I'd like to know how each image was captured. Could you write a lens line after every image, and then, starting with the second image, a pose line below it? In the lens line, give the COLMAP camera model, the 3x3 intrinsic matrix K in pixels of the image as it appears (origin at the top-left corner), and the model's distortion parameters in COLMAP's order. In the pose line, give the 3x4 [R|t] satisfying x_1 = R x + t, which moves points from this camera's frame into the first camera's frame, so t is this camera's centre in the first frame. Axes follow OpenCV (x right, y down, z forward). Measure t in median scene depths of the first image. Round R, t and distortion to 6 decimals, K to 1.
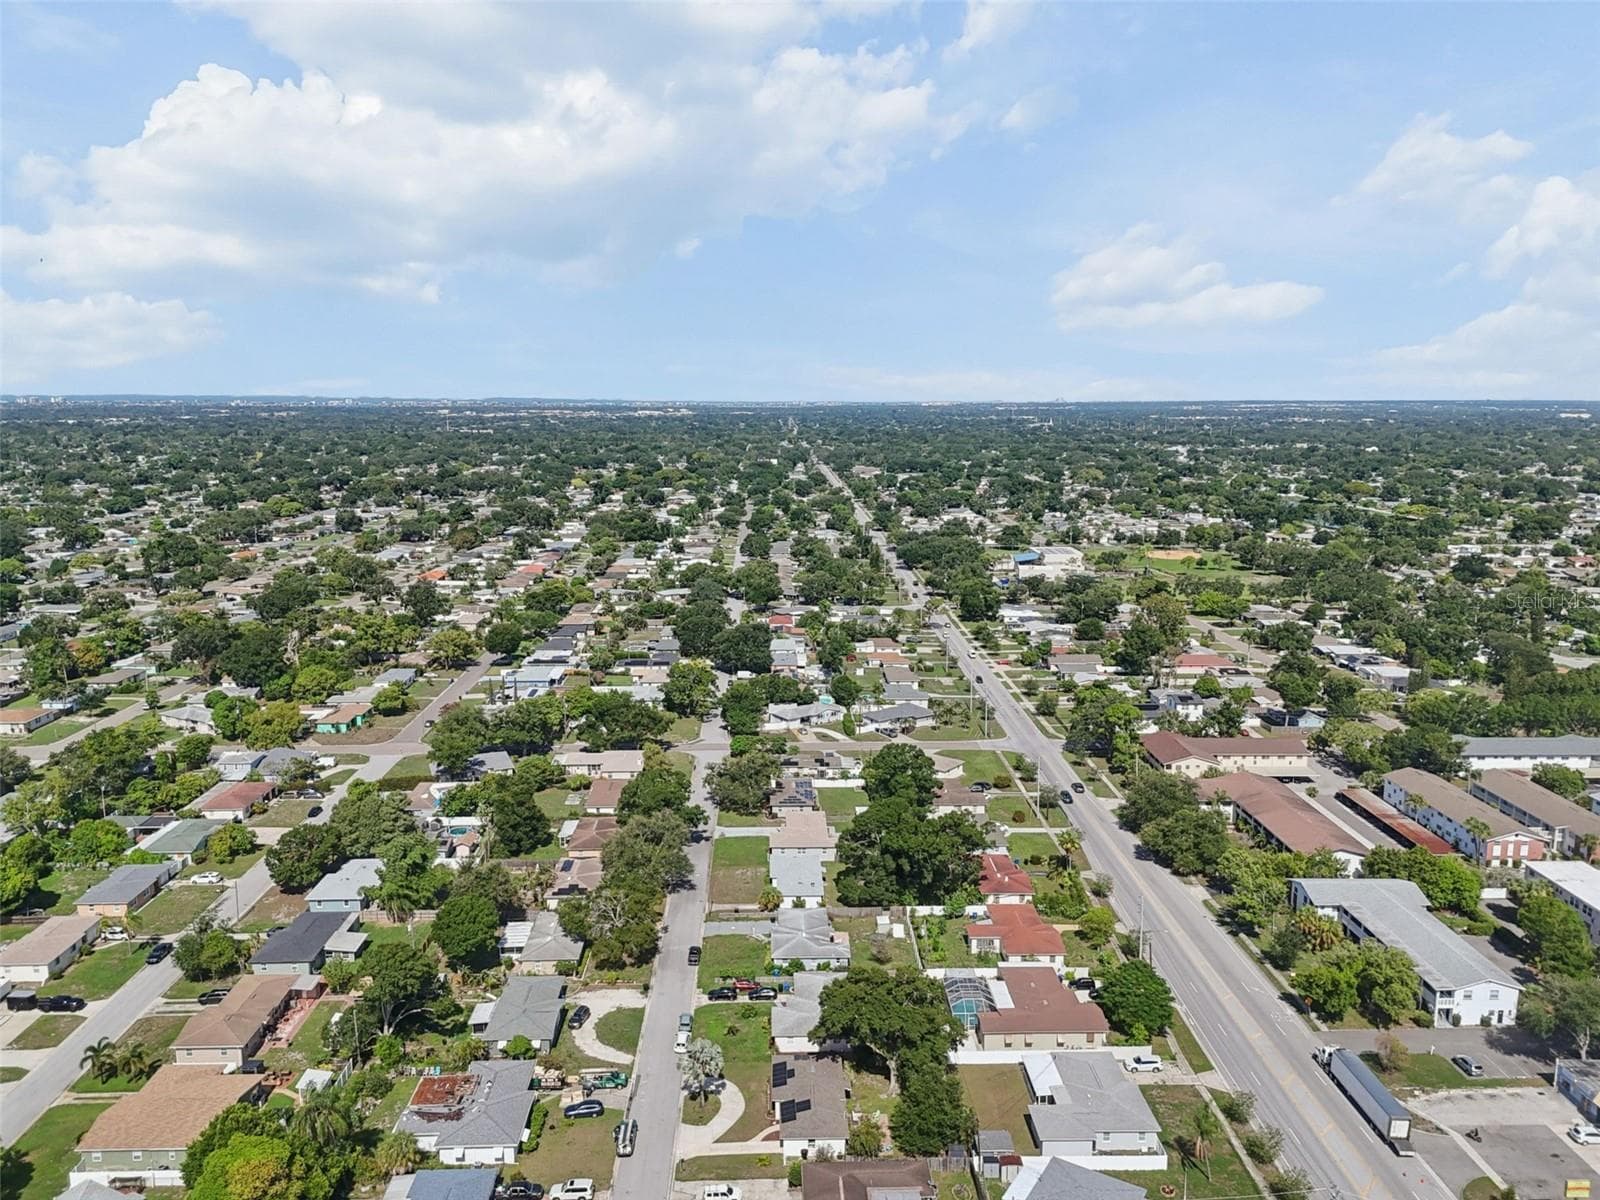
lens RADIAL K [[1131.7, 0, 814.0], [0, 1131.7, 593.1], [0, 0, 1]] dist [0.037929, -0.001579]
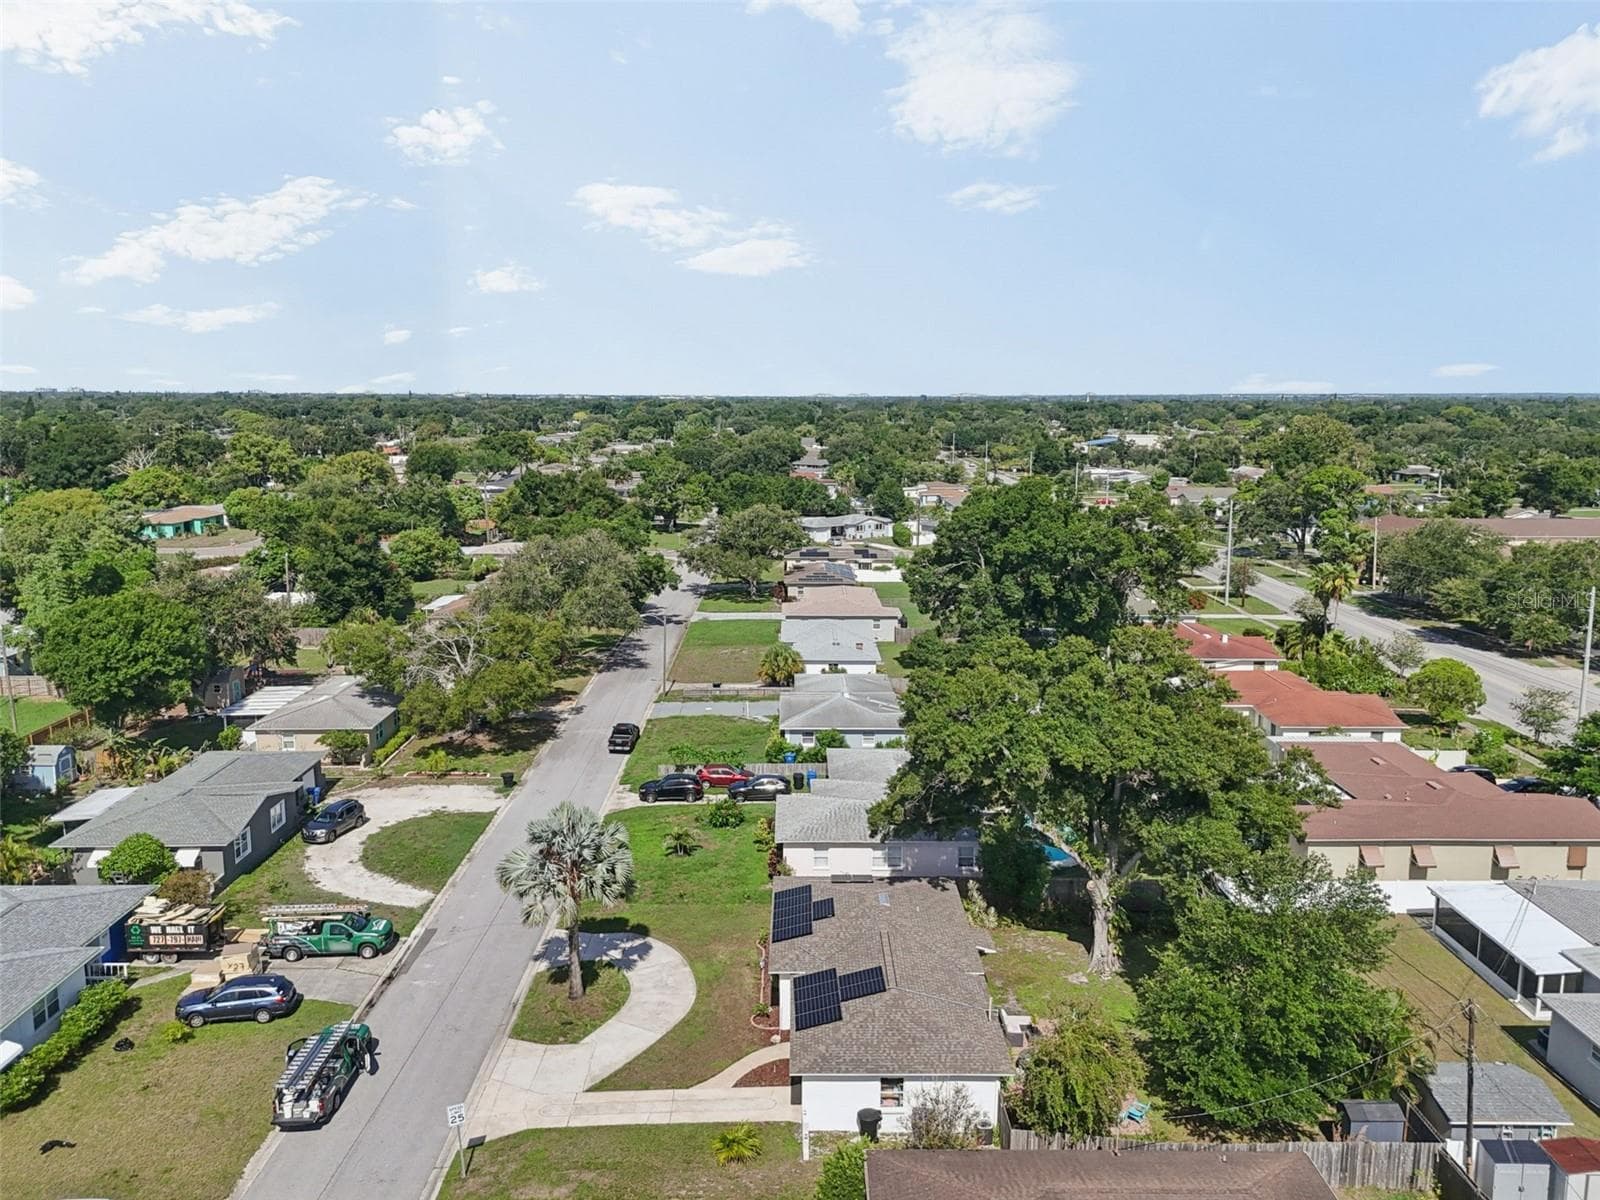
lens RADIAL K [[1131.7, 0, 814.0], [0, 1131.7, 593.1], [0, 0, 1]] dist [0.037929, -0.001579]
pose [[0.999766, 0.000894, -0.021612, -0.014897], [-0.001046, 0.999975, -0.007025, 0.306676], [0.021605, 0.007046, 0.999742, 0.605476]]
